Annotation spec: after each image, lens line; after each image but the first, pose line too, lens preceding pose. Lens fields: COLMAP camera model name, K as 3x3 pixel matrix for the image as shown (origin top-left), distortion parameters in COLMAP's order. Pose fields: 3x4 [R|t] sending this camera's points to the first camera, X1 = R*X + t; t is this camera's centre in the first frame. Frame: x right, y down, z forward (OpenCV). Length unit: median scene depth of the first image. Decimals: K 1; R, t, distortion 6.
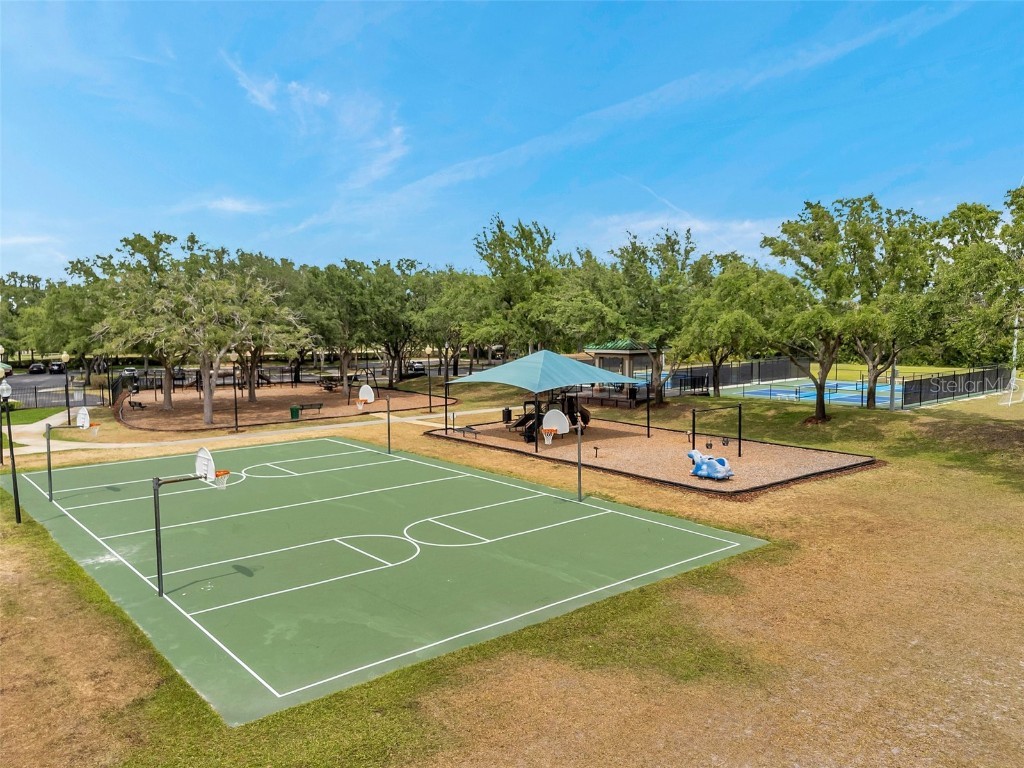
lens RADIAL K [[764.3, 0, 506.1], [0, 764.3, 382.2], [0, 0, 1]] dist [0.079696, -0.078341]
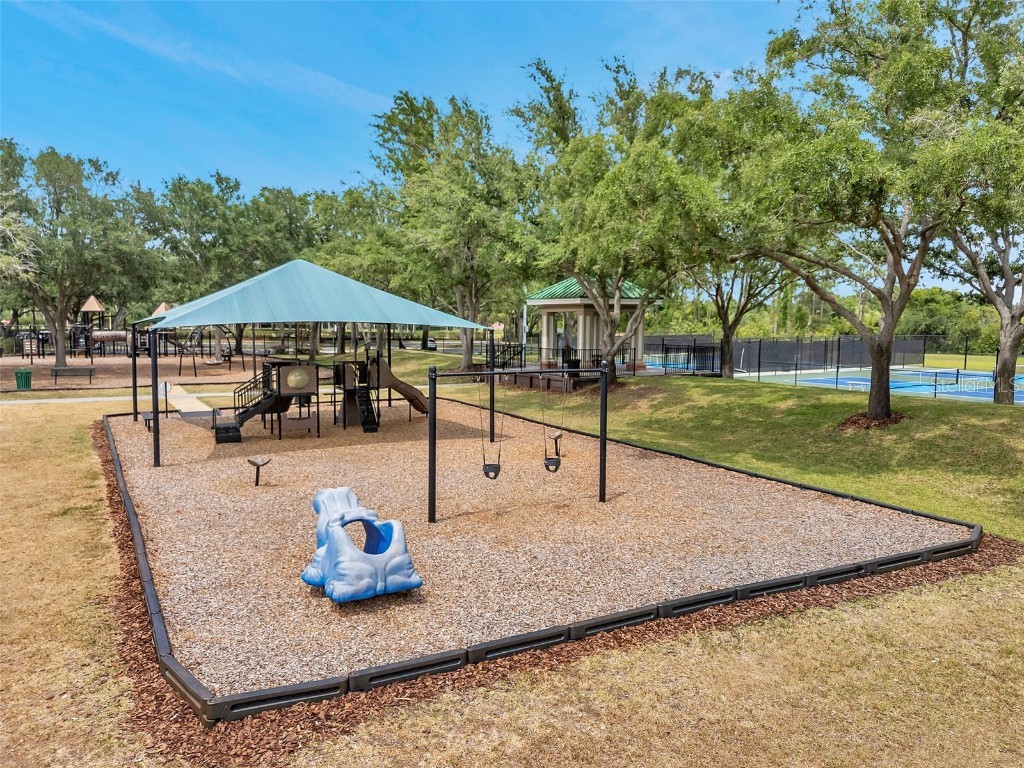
lens RADIAL K [[764.3, 0, 506.1], [0, 764.3, 382.2], [0, 0, 1]] dist [0.079696, -0.078341]
pose [[0.987658, 0.033413, -0.153020, 0.265763], [-0.033025, 0.999442, 0.005082, 0.031871], [0.153105, 0.000034, 0.988210, 0.524202]]
